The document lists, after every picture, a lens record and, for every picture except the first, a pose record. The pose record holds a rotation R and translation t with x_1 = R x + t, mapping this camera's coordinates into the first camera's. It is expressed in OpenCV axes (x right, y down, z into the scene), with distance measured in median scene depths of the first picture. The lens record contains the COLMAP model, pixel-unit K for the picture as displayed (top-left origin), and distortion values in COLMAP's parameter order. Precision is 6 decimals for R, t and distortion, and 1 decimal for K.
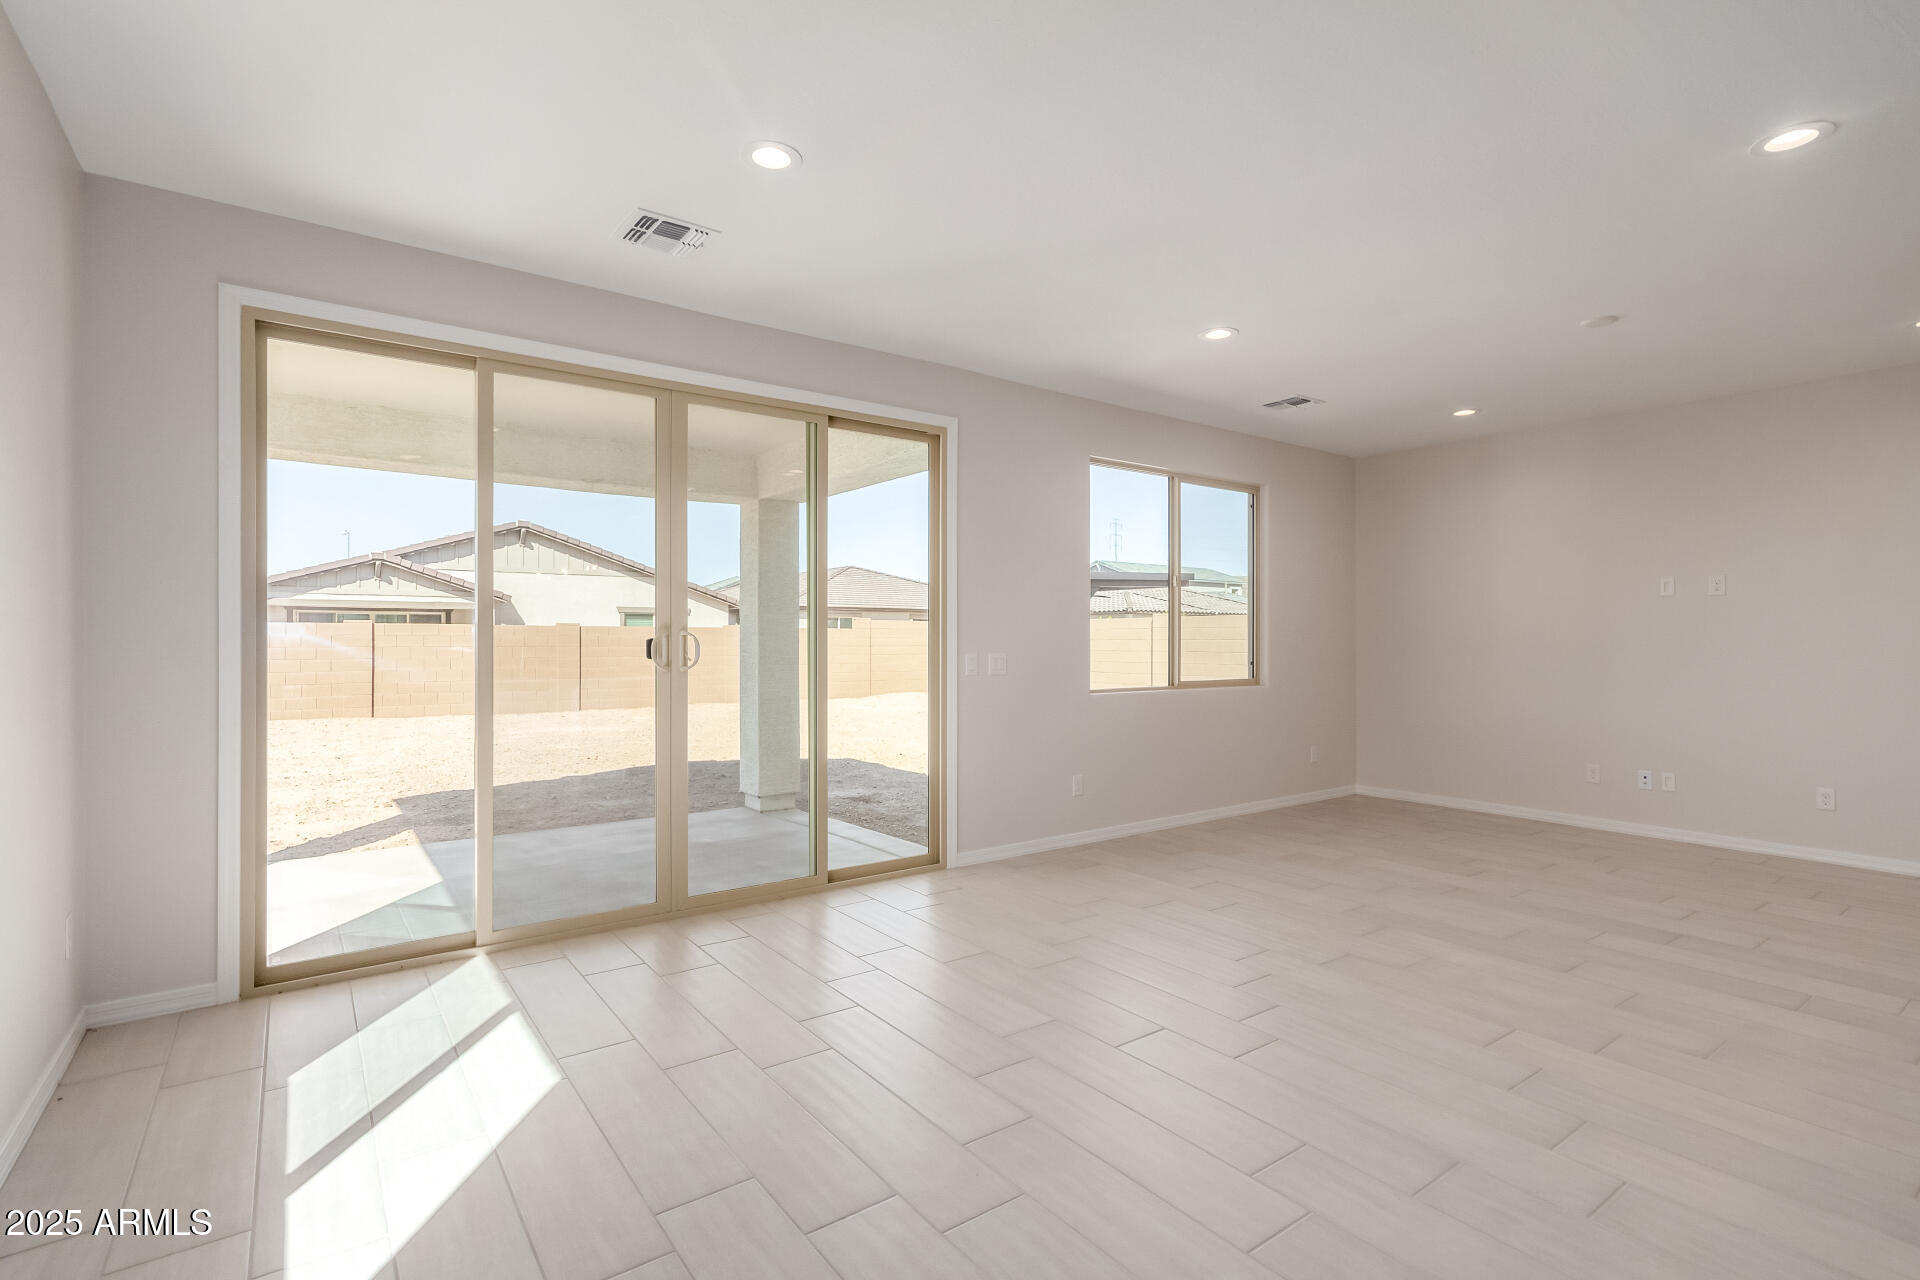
lens RADIAL K [[899.7, 0, 960.0], [0, 899.7, 640.0], [0, 0, 1]] dist [0.004195, 0.000558]
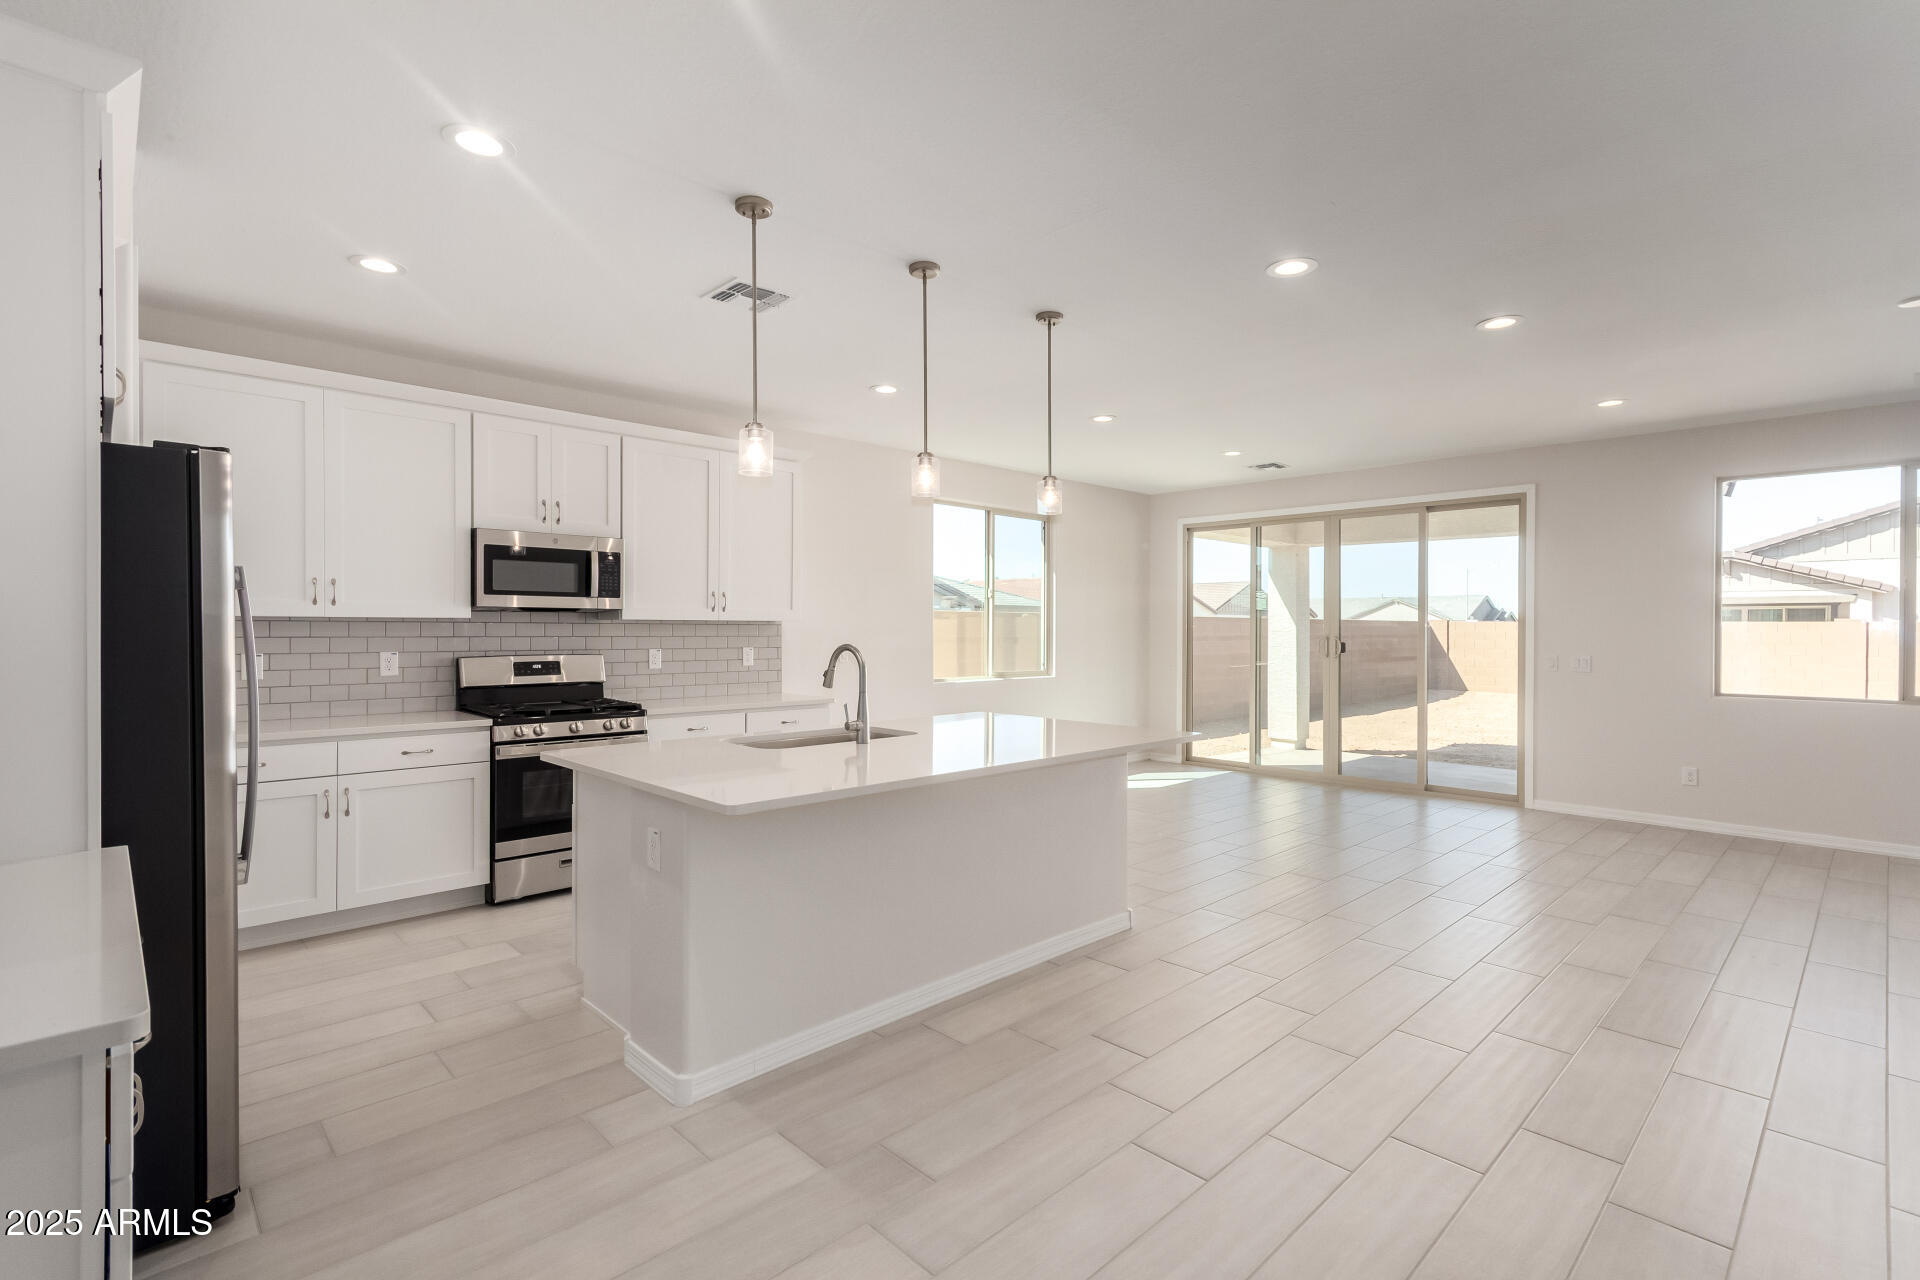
lens RADIAL K [[893.6, 0, 965.3], [0, 893.6, 632.3], [0, 0, 1]] dist [0.004113, 0.001287]
pose [[0.131338, 0.005173, -0.991324, 0.842664], [-0.004179, 0.999980, 0.004665, -0.014095], [0.991329, 0.003530, 0.131357, -0.031046]]
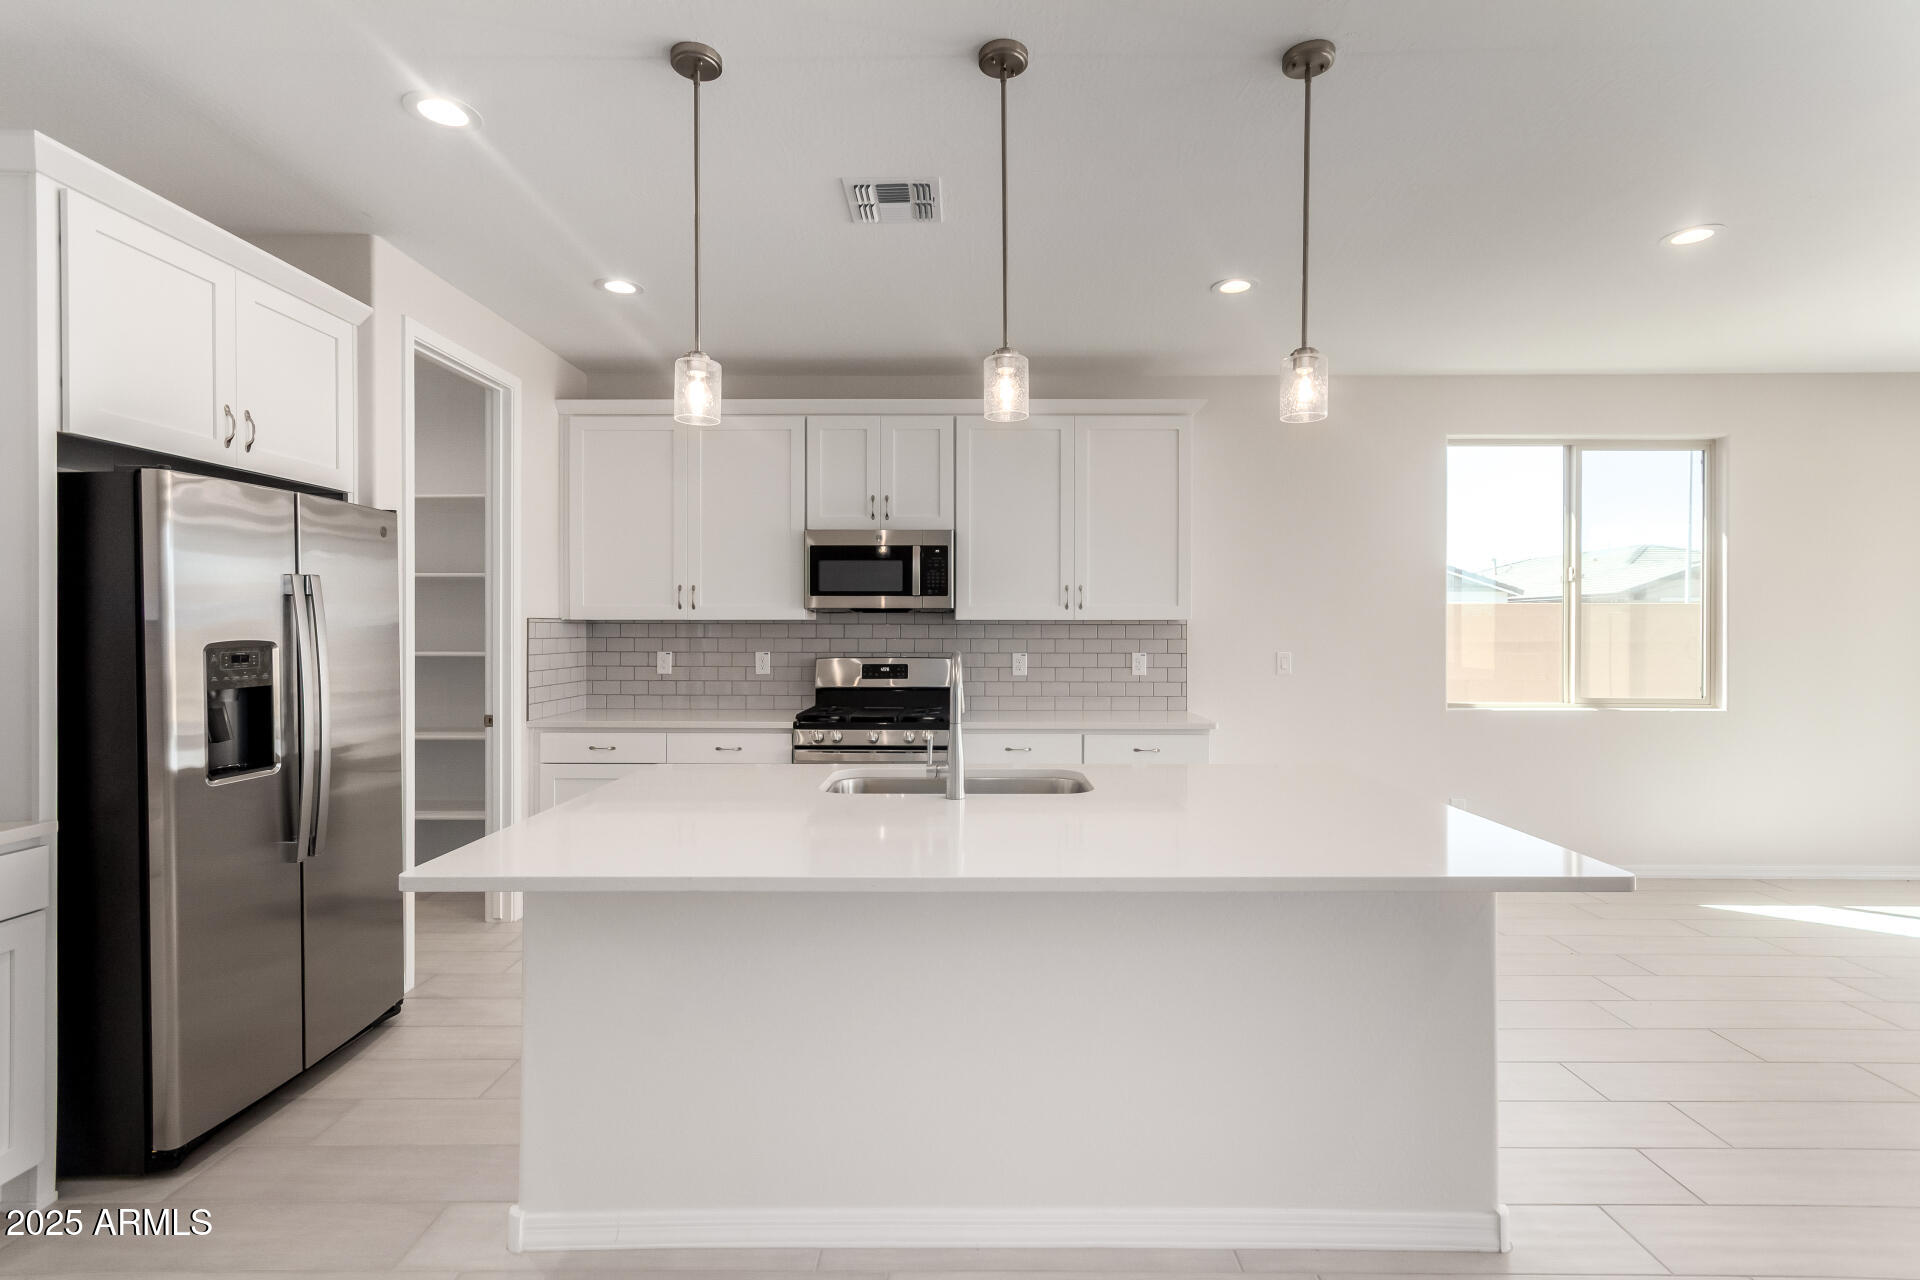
lens RADIAL K [[895.6, 0, 957.4], [0, 895.6, 633.0], [0, 0, 1]] dist [0.002425, 0.000452]
pose [[-0.600882, 0.003068, -0.799332, 0.617253], [-0.001194, 0.999988, 0.004736, -0.013410], [0.799337, 0.003800, -0.600871, 0.173918]]
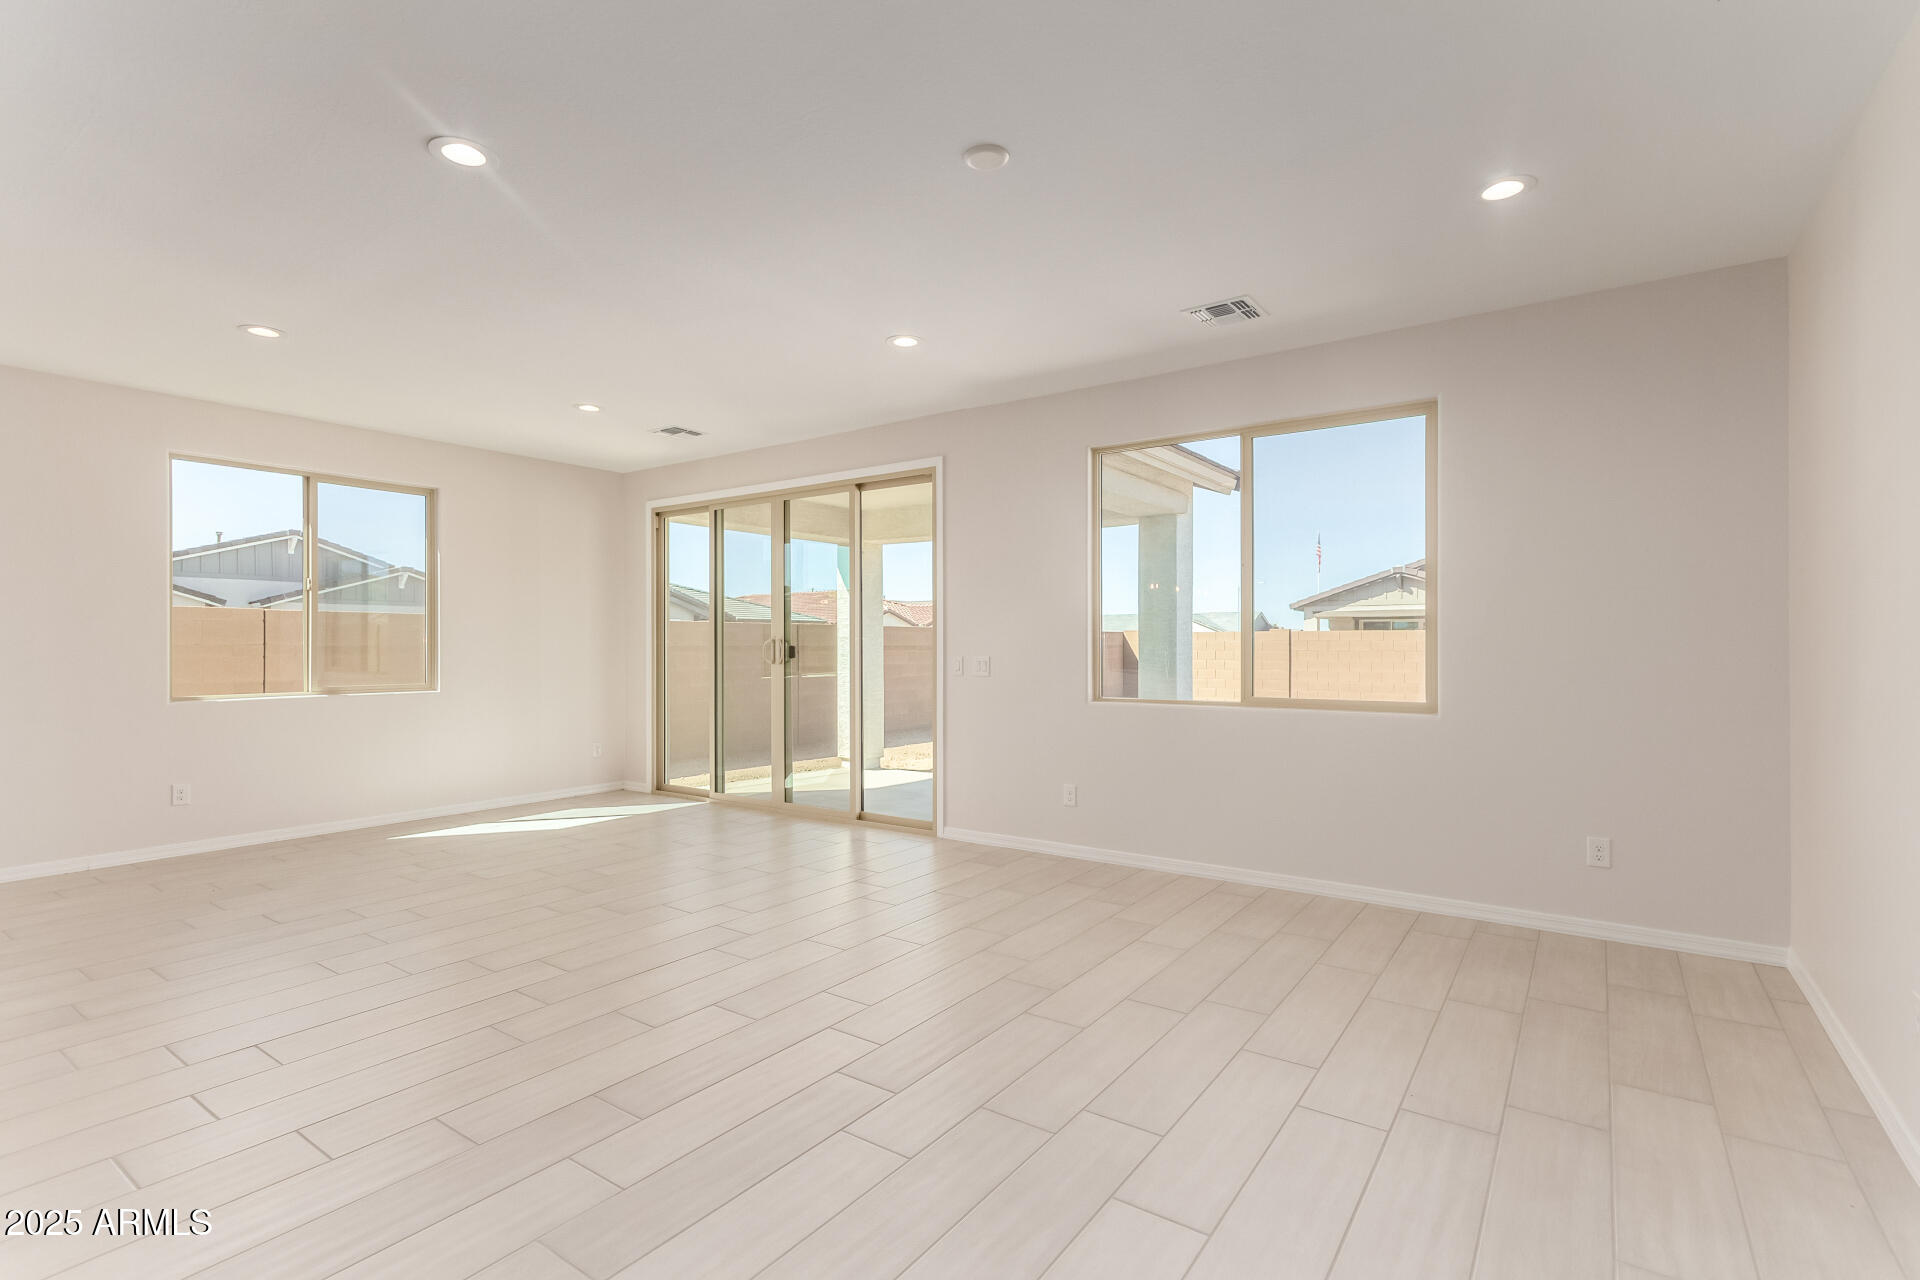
lens RADIAL K [[895.2, 0, 975.7], [0, 895.2, 646.1], [0, 0, 1]] dist [0.001867, 0.000273]
pose [[0.320206, -0.000170, -0.947348, 0.758888], [0.001971, 0.999998, 0.000487, 0.001230], [0.947346, -0.002023, 0.320206, 0.451018]]
